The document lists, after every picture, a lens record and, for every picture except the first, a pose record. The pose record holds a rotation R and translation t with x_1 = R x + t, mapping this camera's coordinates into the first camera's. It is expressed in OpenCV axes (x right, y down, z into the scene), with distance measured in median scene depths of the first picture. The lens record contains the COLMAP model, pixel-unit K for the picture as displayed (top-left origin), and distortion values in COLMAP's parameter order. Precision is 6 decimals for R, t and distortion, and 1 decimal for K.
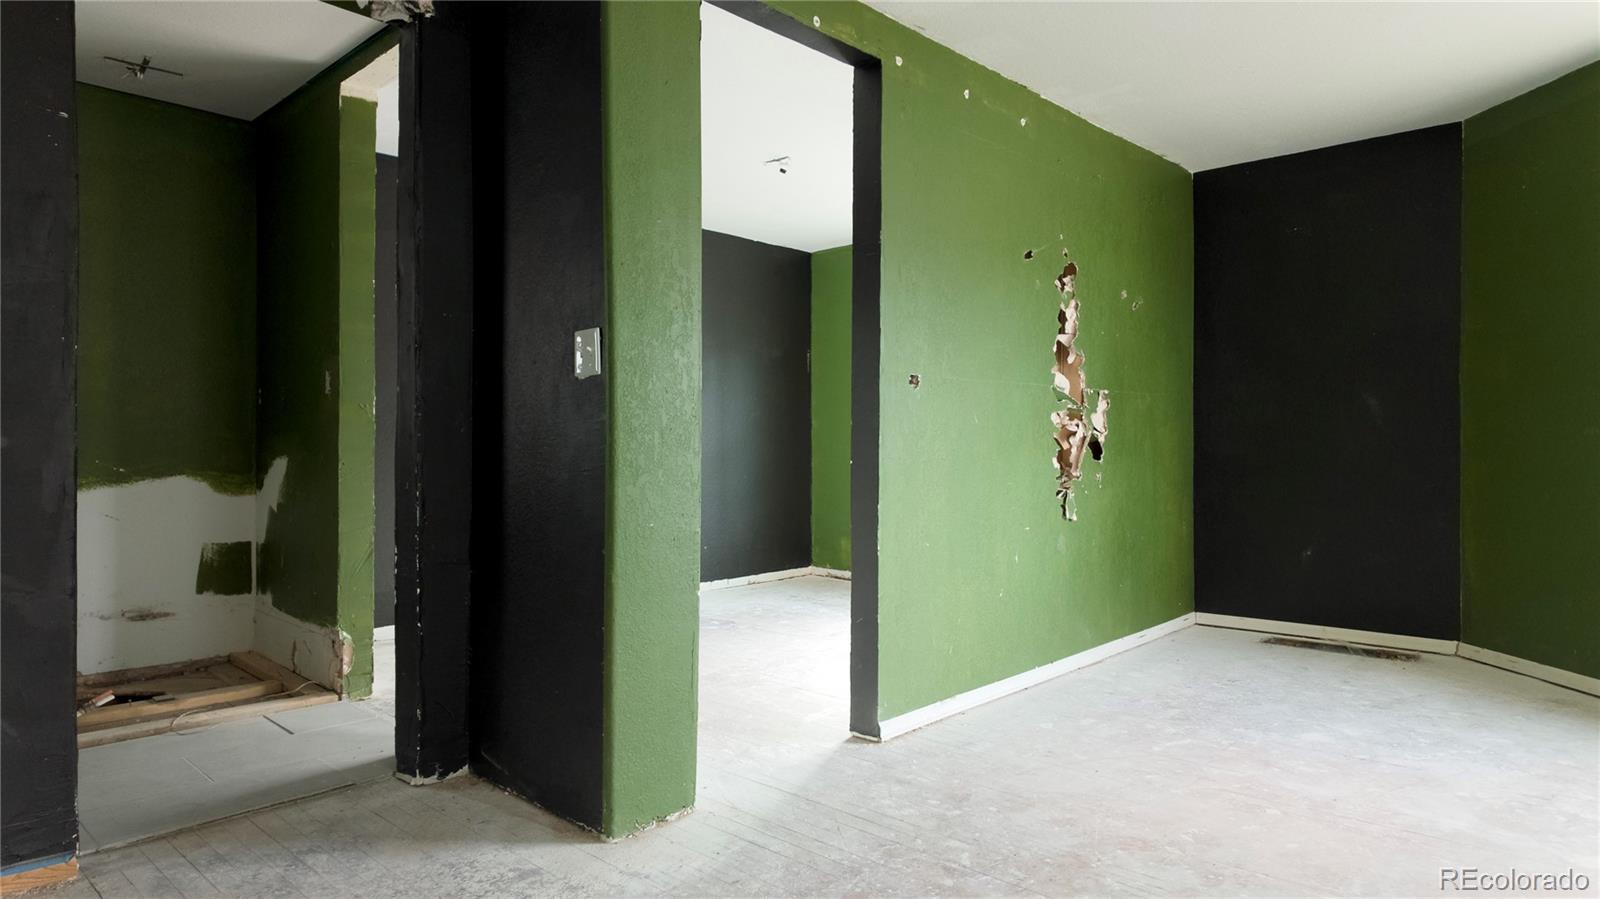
lens RADIAL K [[929.8, 0, 796.3], [0, 929.8, 450.9], [0, 0, 1]] dist [0.052699, -0.045158]
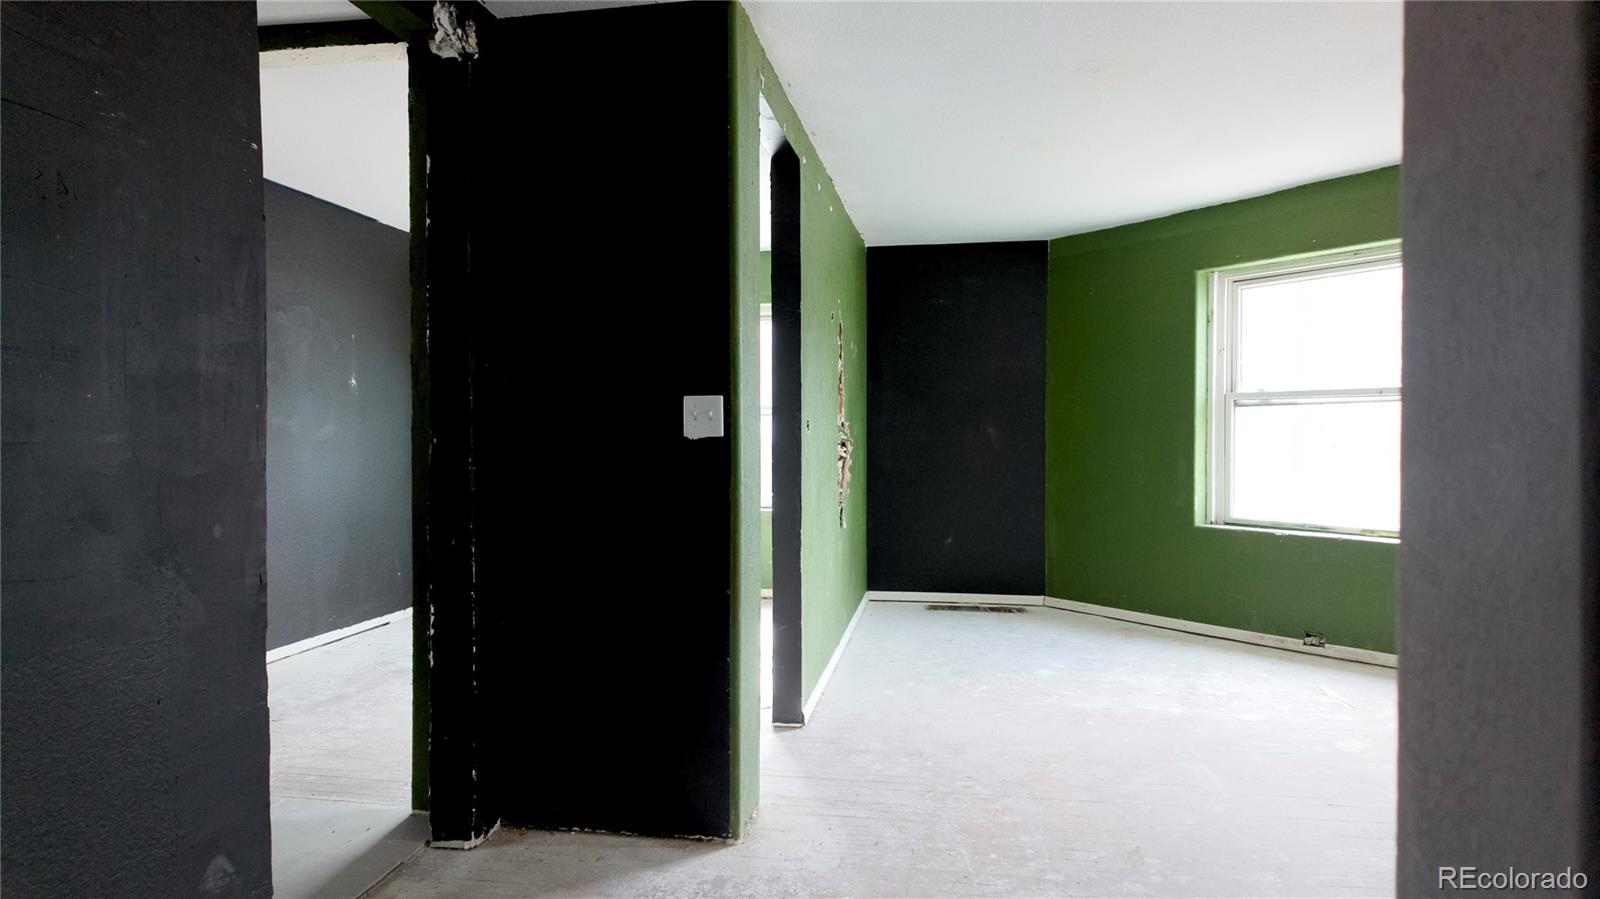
lens RADIAL K [[929.8, 0, 803.0], [0, 929.8, 449.2], [0, 0, 1]] dist [0.052699, -0.045158]
pose [[0.832049, -0.007071, 0.554658, -0.494668], [-0.000043, 0.999918, 0.012811, -0.053060], [-0.554703, -0.010683, 0.831980, 0.002205]]
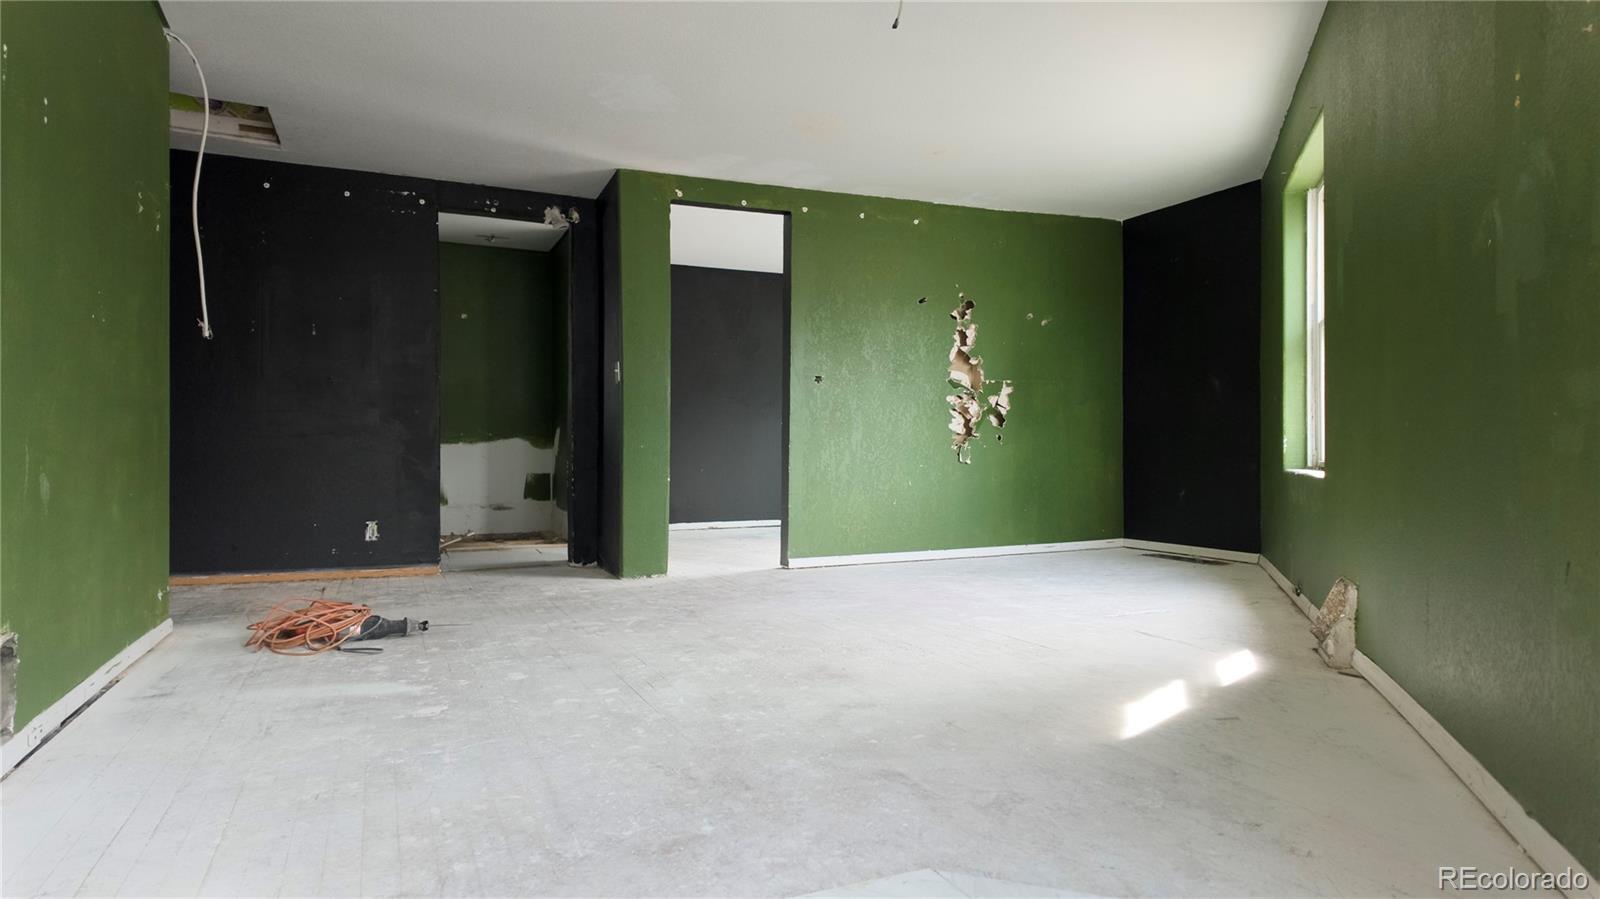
lens RADIAL K [[929.8, 0, 805.7], [0, 929.8, 449.9], [0, 0, 1]] dist [0.052699, -0.045158]
pose [[0.926068, 0.000491, -0.377356, 0.722813], [-0.000780, 1.000000, -0.000613, 0.059736], [0.377356, 0.000862, 0.926068, -0.646663]]
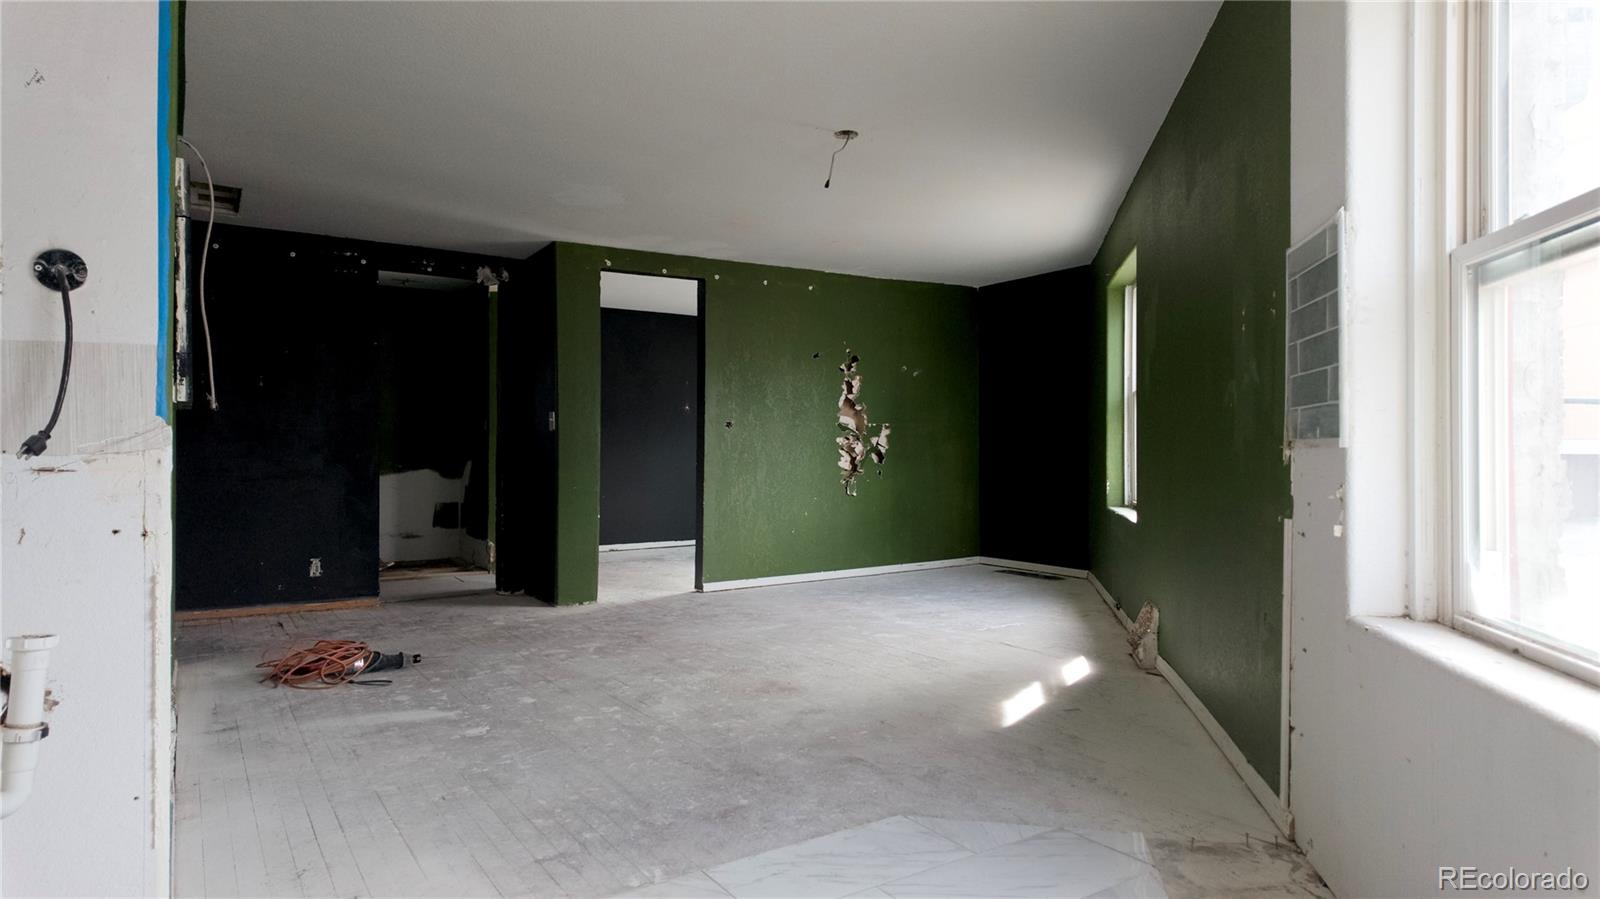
lens RADIAL K [[929.8, 0, 805.7], [0, 929.8, 450.0], [0, 0, 1]] dist [0.052699, -0.045158]
pose [[0.974507, 0.001352, -0.224355, 0.696145], [-0.001789, 0.999997, -0.001749, -0.014082], [0.224352, 0.002106, 0.974506, -0.912819]]
